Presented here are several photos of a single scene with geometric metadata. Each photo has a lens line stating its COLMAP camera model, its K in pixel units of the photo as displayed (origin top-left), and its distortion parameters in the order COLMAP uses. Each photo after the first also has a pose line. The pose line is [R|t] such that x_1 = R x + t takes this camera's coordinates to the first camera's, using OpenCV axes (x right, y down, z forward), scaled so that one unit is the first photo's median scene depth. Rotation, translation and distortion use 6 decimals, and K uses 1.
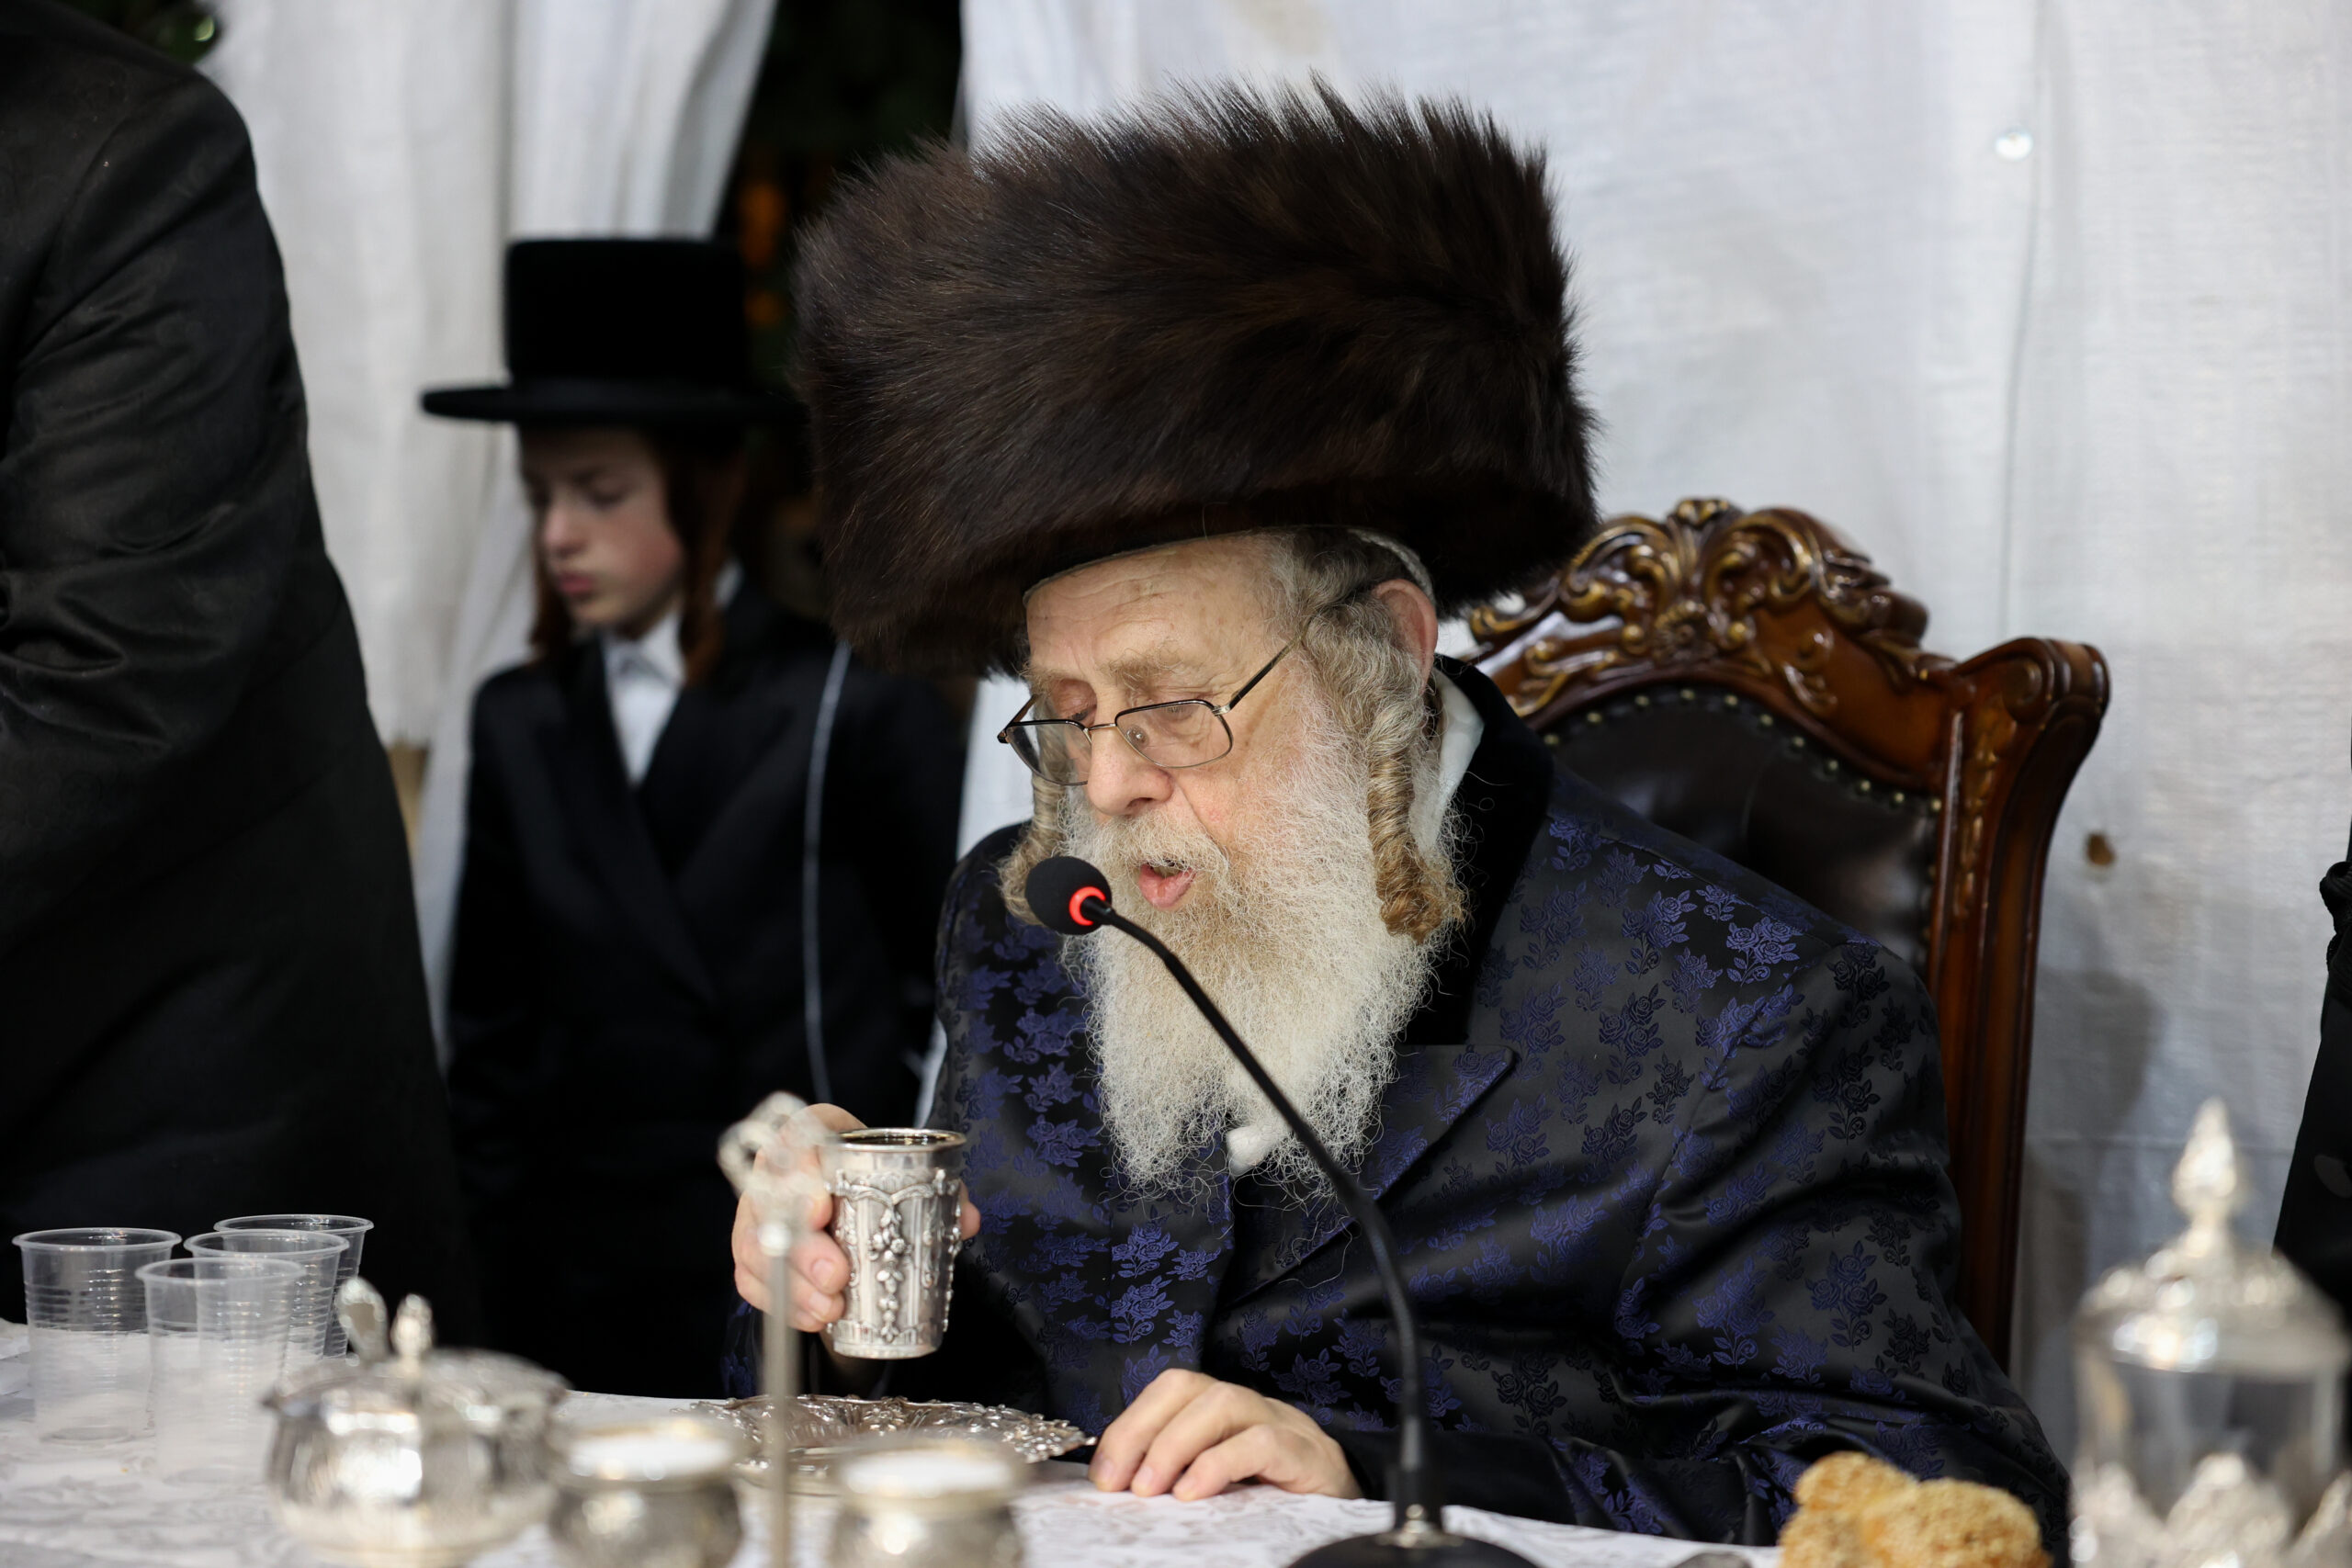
lens RADIAL K [[4020.0, 0, 1171.3], [0, 4020.0, 812.8], [0, 0, 1]] dist [0.284615, -0.921577]
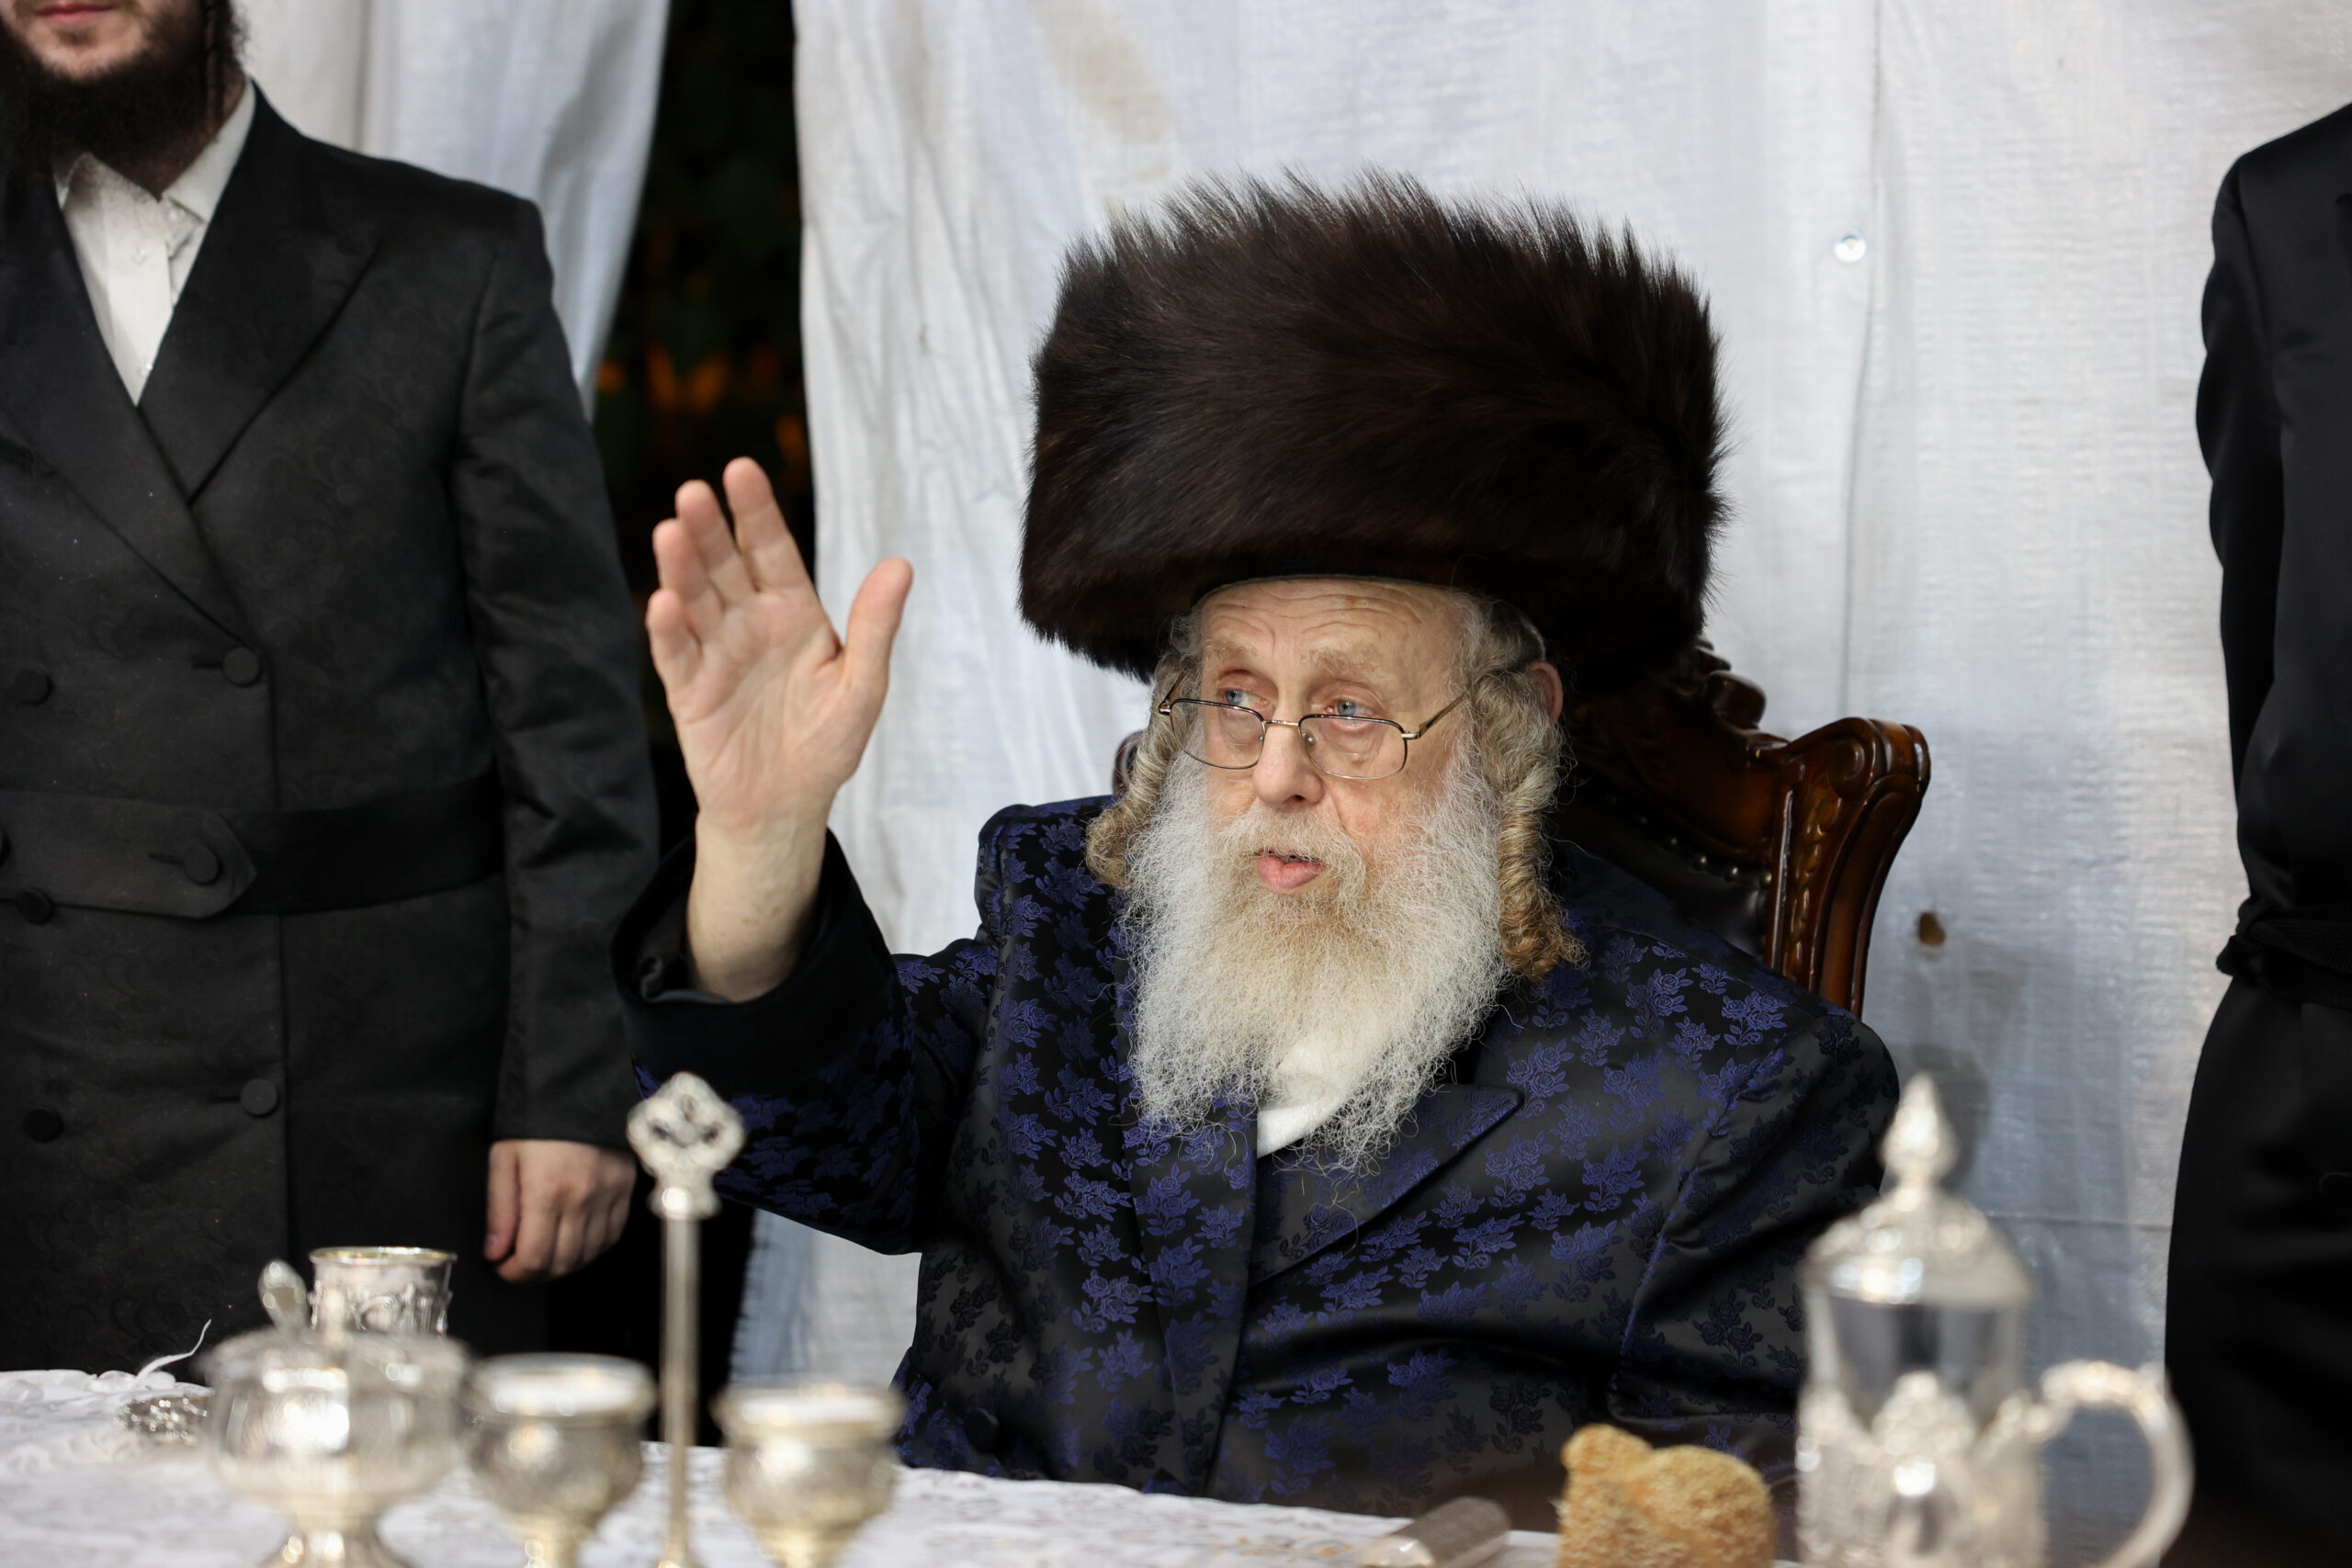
lens RADIAL K [[4580.7, 0, 1176.0], [0, 4580.7, 784.0], [0, 0, 1]] dist [0.068319, 0.399280]
pose [[0.999349, 0.013467, 0.033483, -0.002182], [-0.012180, 0.999190, -0.038358, 0.020904], [-0.033973, 0.037926, 0.998703, -0.167673]]
